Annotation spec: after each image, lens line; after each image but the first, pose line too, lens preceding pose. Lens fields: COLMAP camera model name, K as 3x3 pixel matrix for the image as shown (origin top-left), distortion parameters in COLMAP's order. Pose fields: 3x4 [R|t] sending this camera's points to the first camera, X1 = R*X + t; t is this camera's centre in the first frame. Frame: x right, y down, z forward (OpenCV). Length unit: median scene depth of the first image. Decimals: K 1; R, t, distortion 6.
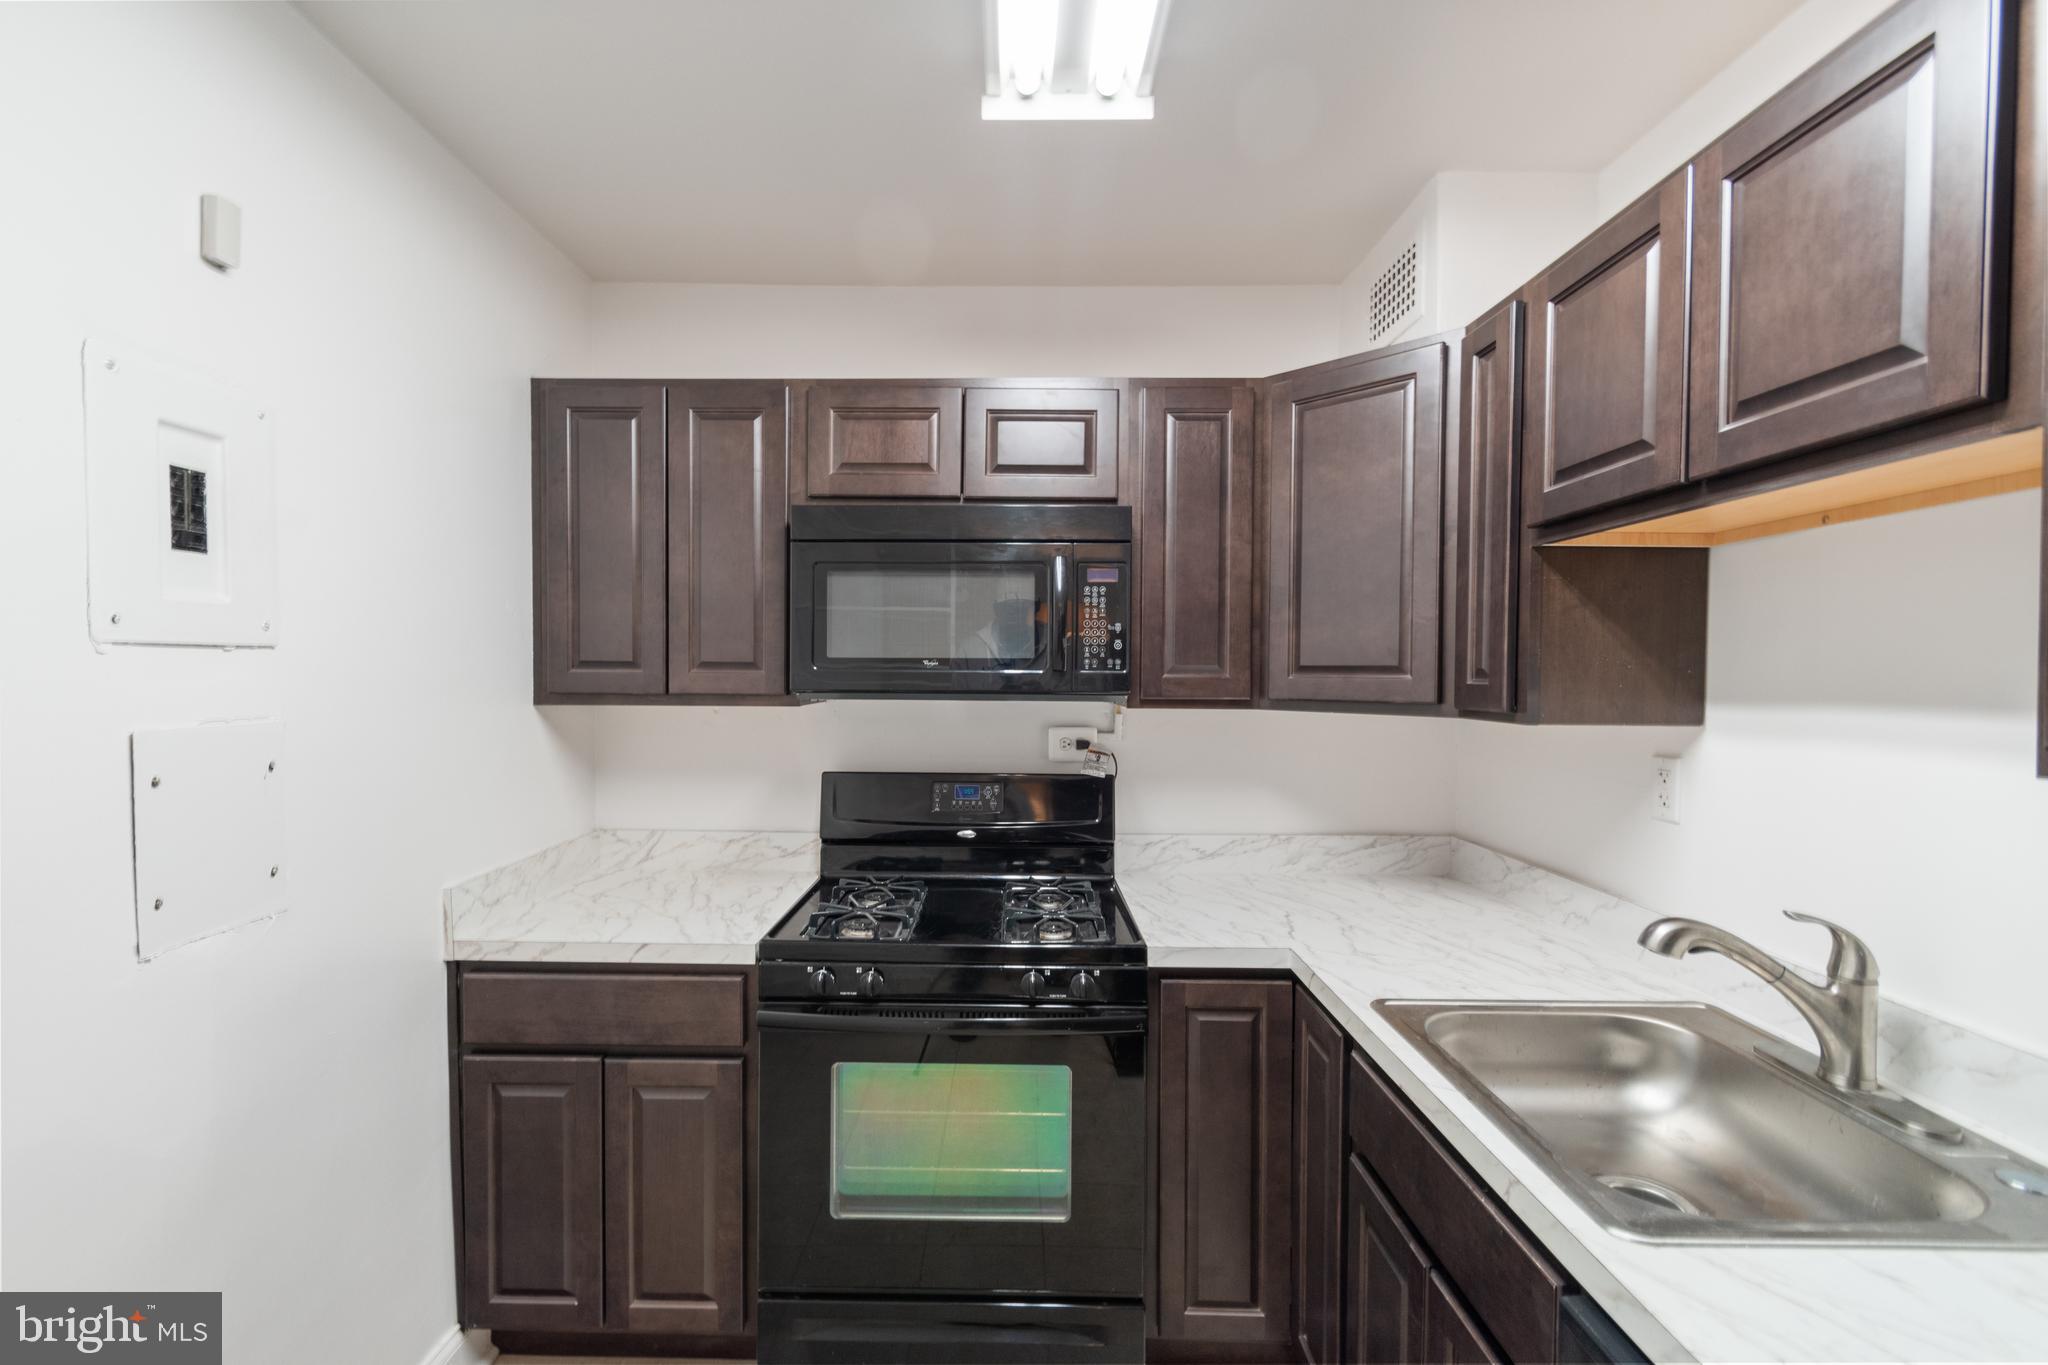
lens RADIAL K [[896.5, 0, 1000.0], [0, 896.5, 683.5], [0, 0, 1]] dist [0.004135, -0.005325]
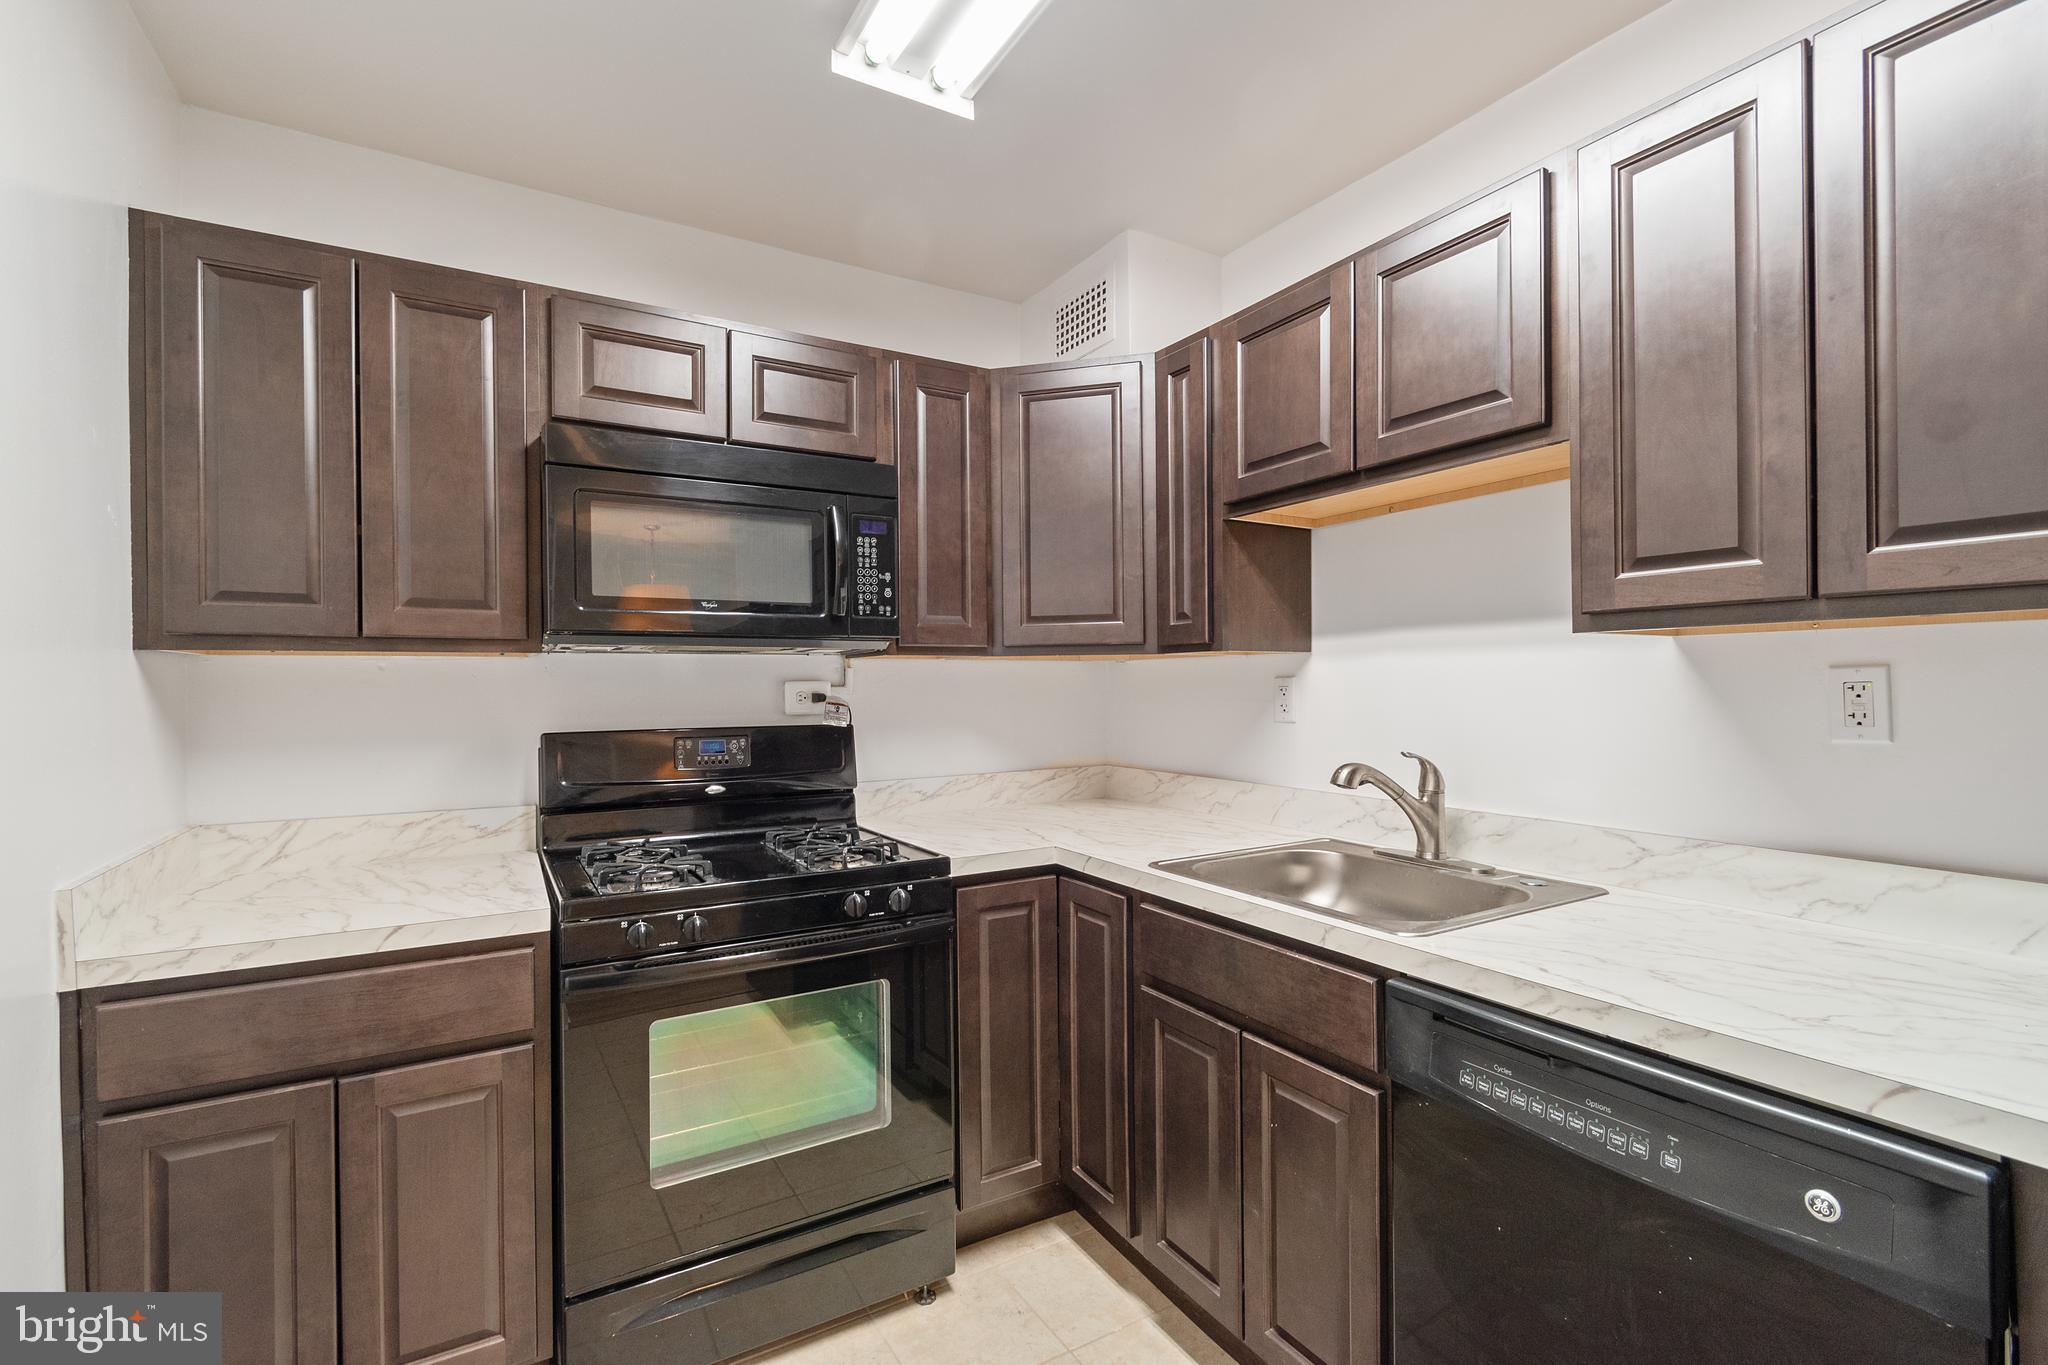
lens RADIAL K [[896.5, 0, 1000.0], [0, 896.5, 683.5], [0, 0, 1]] dist [0.004135, -0.005325]
pose [[0.858906, -0.013189, 0.511963, -0.331295], [0.021348, 0.999721, -0.010061, 0.085836], [-0.511688, 0.019571, 0.858948, 0.009889]]
